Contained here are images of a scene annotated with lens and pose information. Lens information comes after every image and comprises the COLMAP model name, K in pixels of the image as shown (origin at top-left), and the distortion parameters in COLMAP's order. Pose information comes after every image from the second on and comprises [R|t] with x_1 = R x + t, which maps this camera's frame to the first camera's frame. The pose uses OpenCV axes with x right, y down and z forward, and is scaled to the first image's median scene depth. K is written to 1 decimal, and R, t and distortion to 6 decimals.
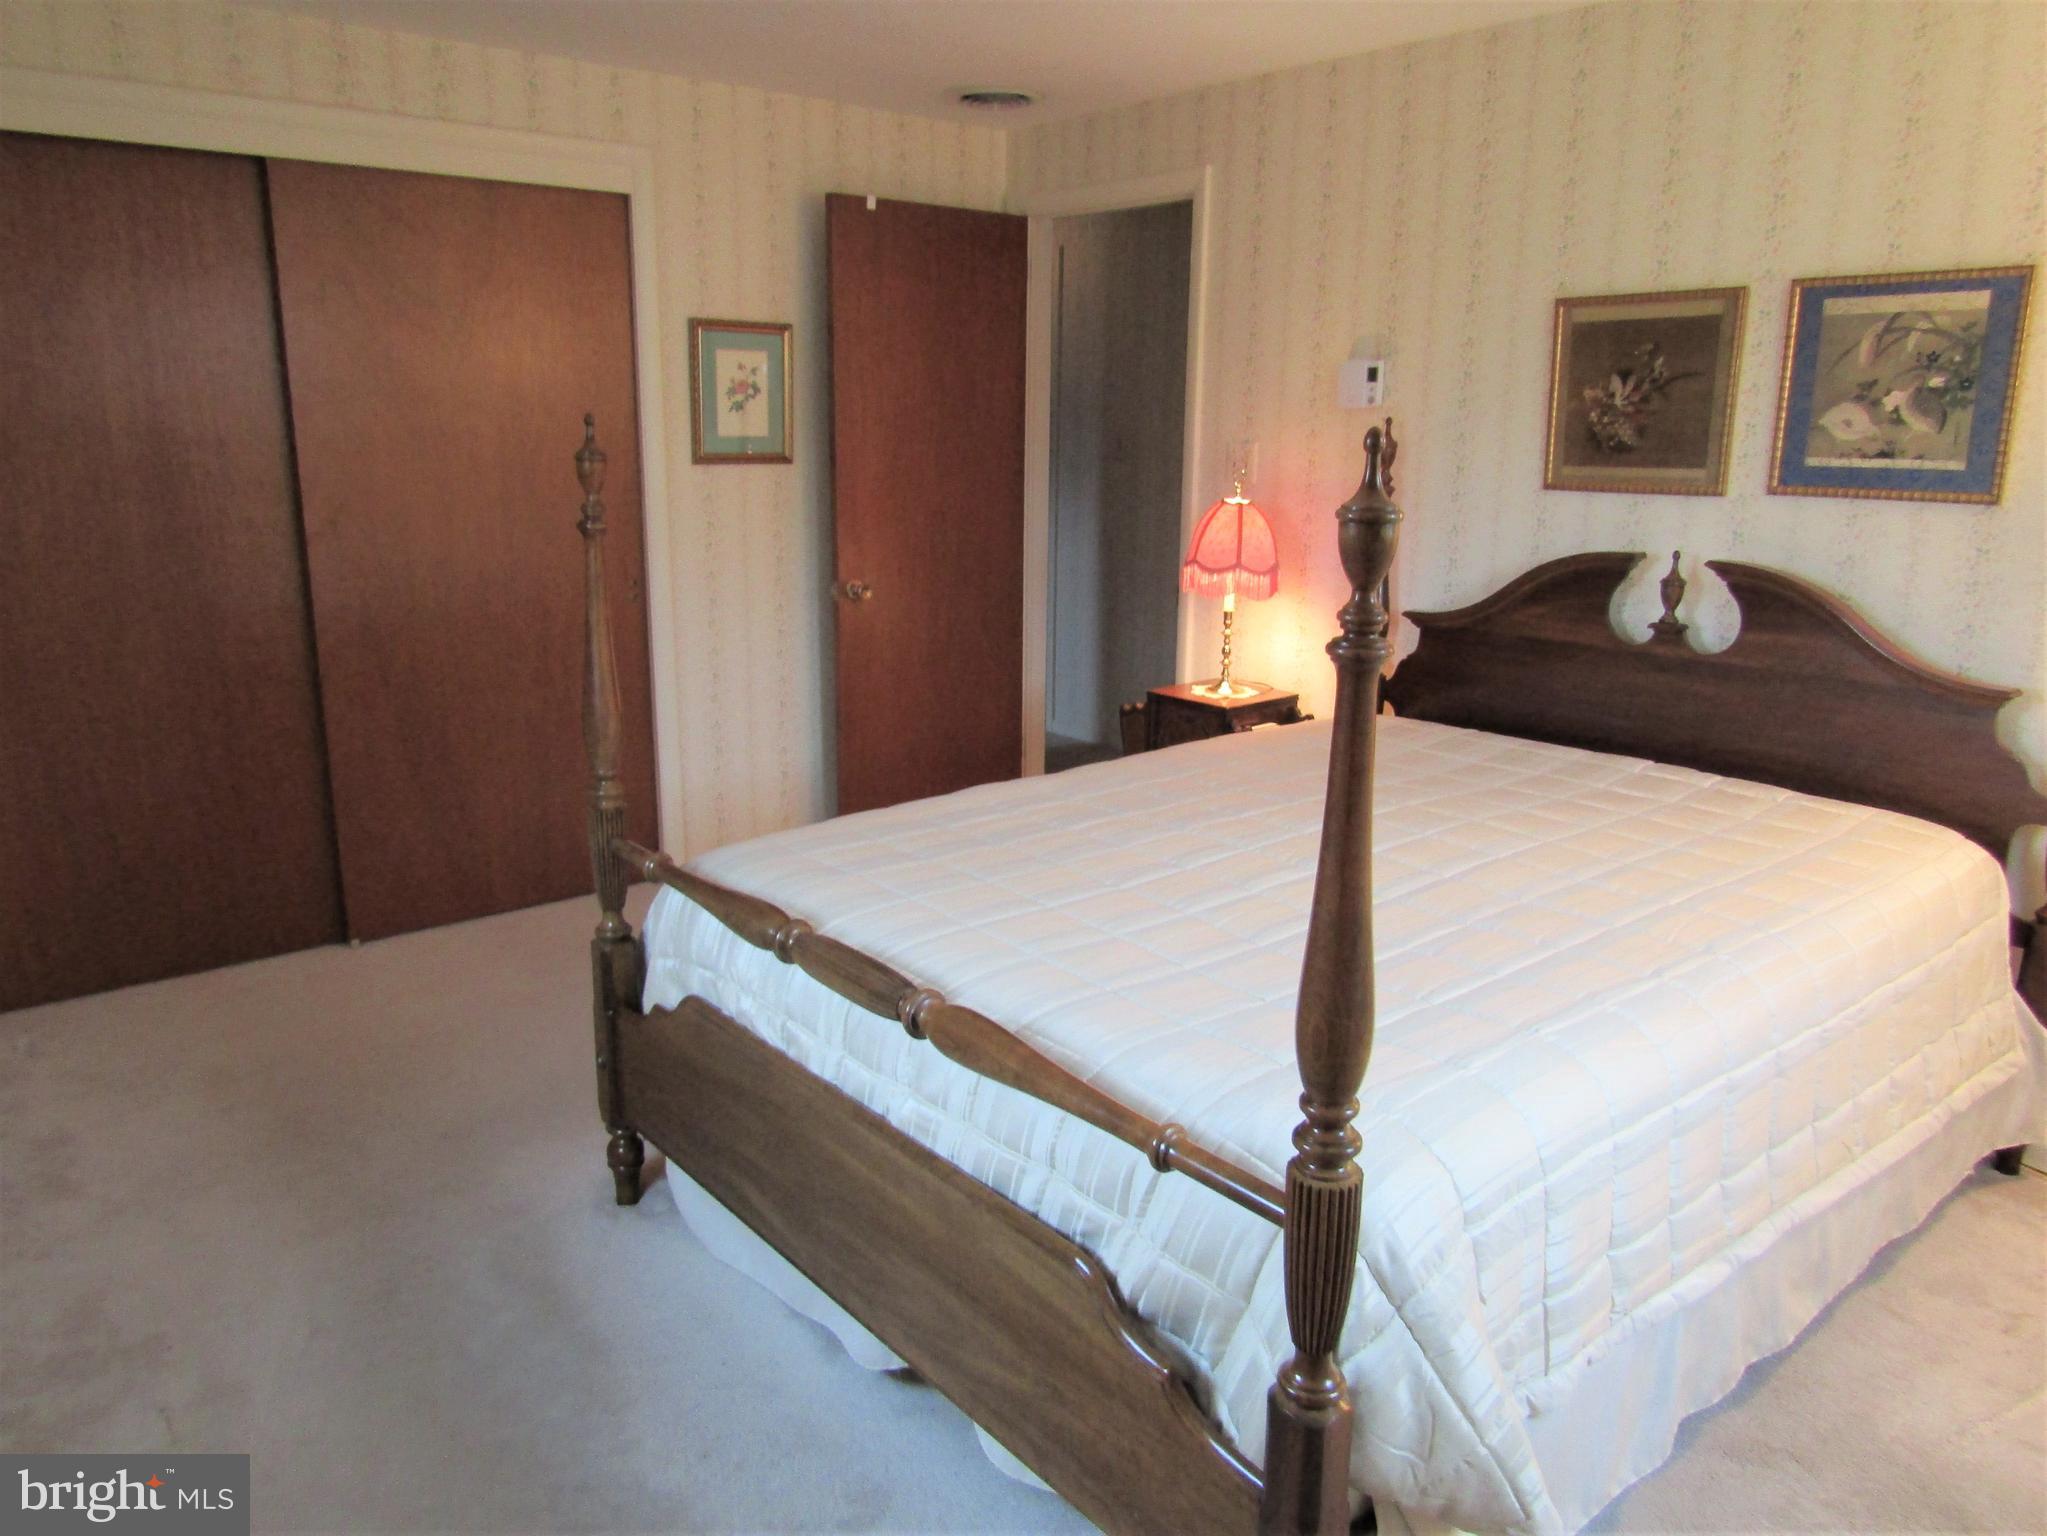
lens RADIAL K [[1454.7, 0, 1027.8], [0, 1454.7, 767.6], [0, 0, 1]] dist [-0.006682, -0.002593]
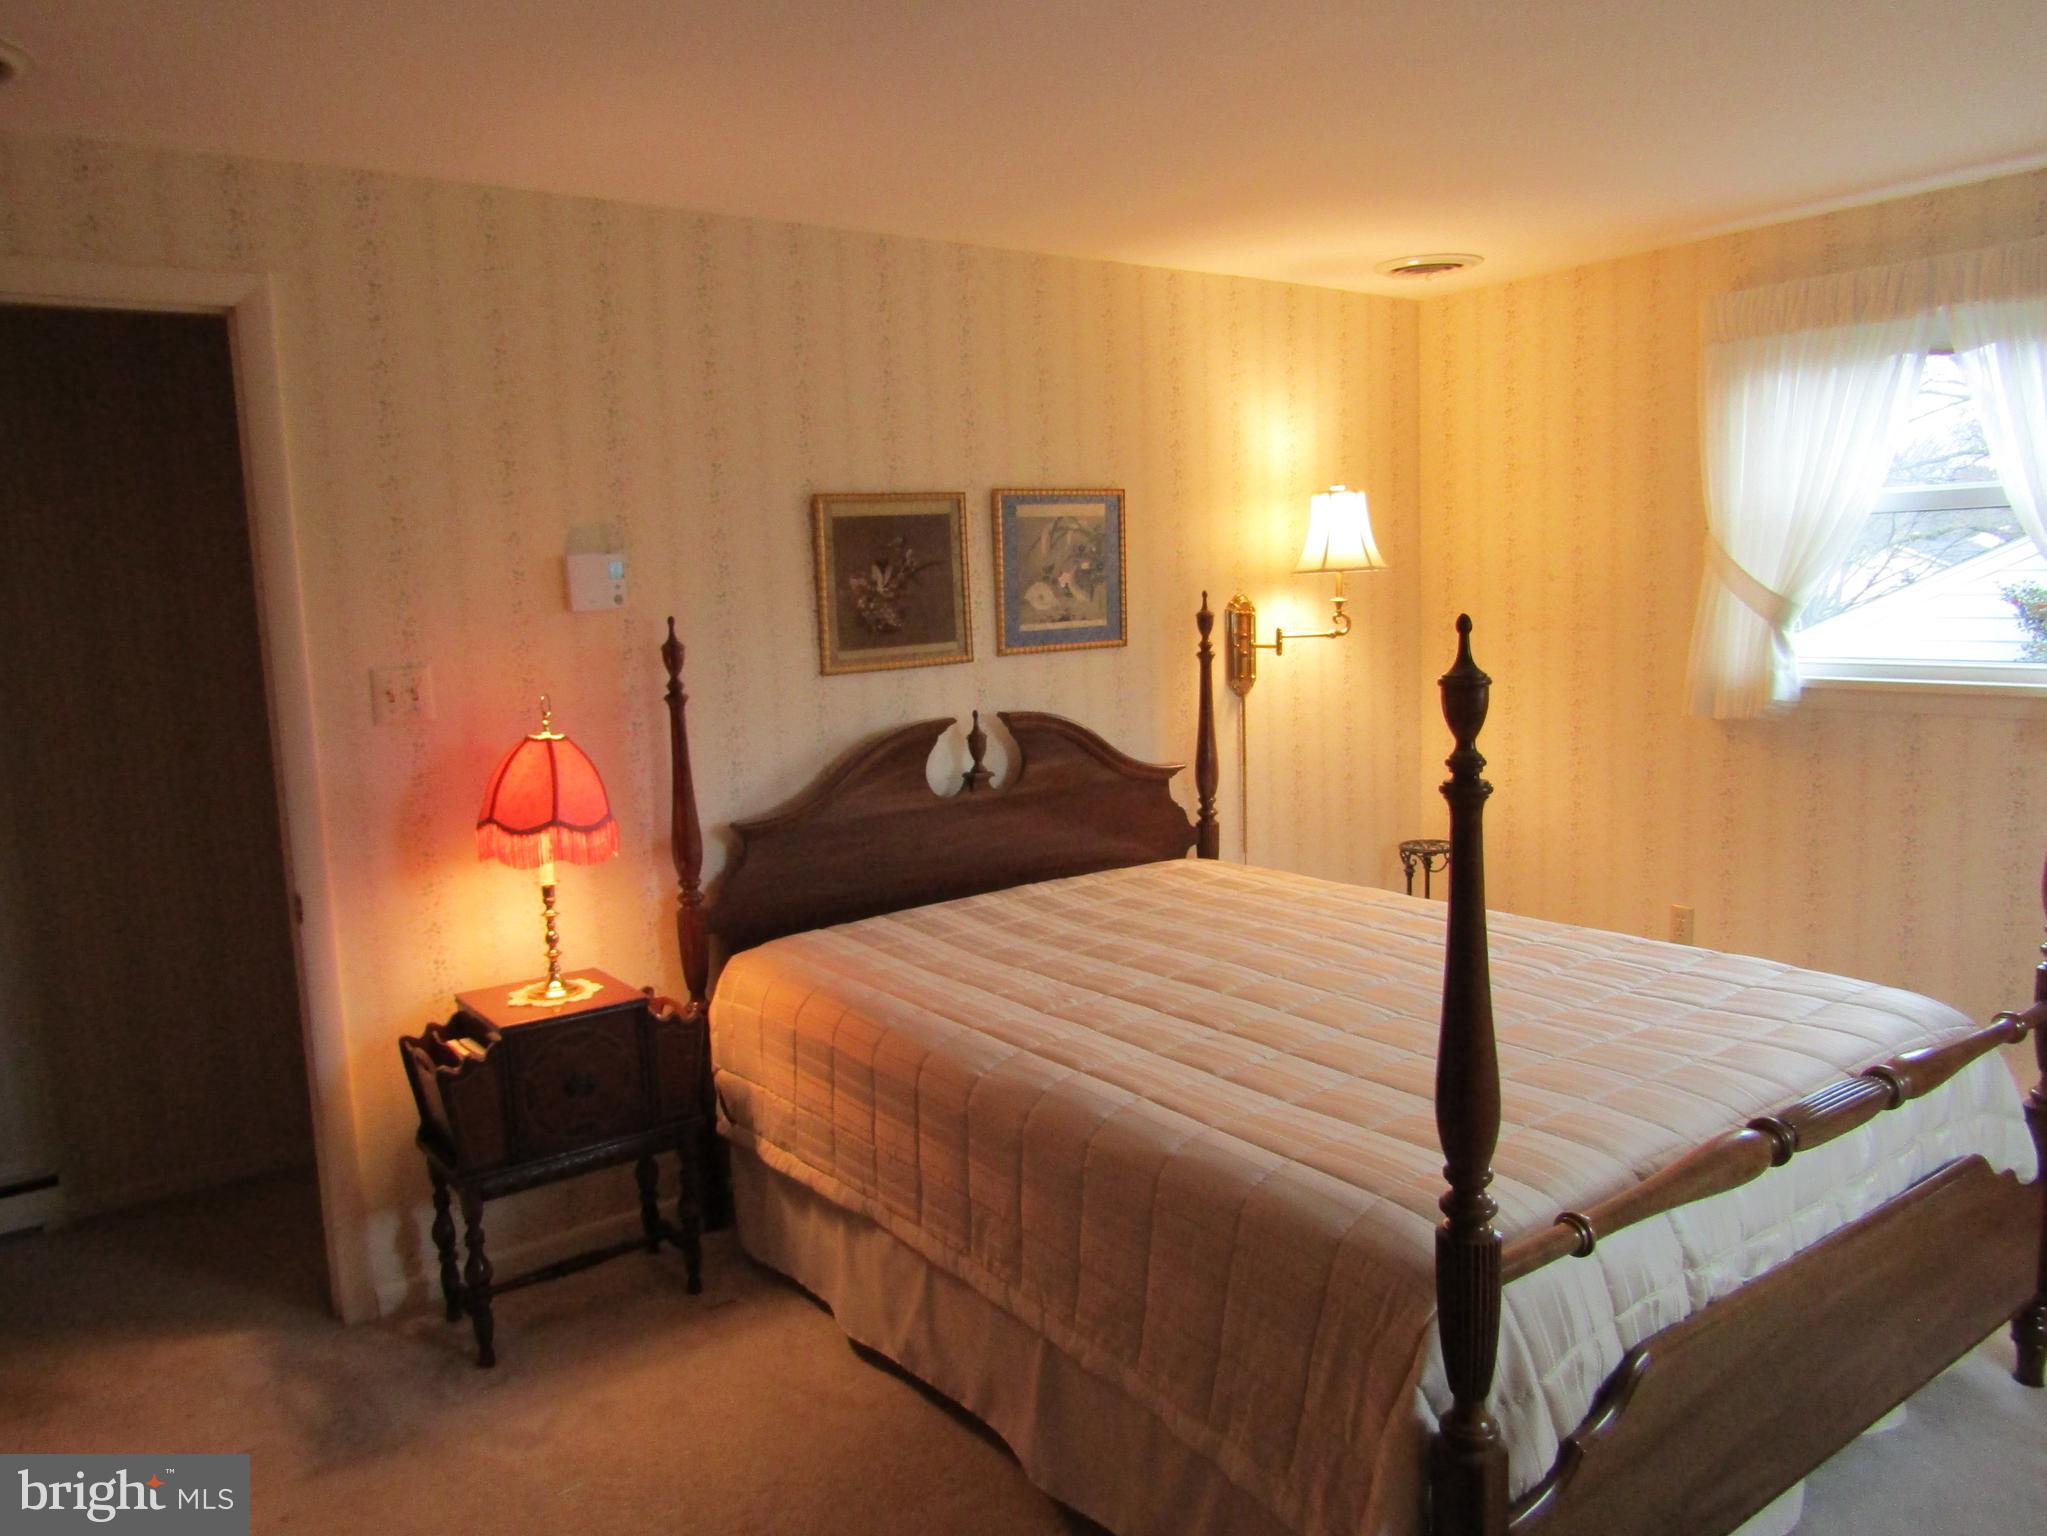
lens RADIAL K [[1454.7, 0, 1025.8], [0, 1454.7, 763.6], [0, 0, 1]] dist [-0.006682, -0.002593]
pose [[0.063426, -0.135968, 0.988681, -0.712988], [0.278975, 0.953598, 0.113246, -0.230339], [-0.958202, 0.268634, 0.098414, 0.861484]]
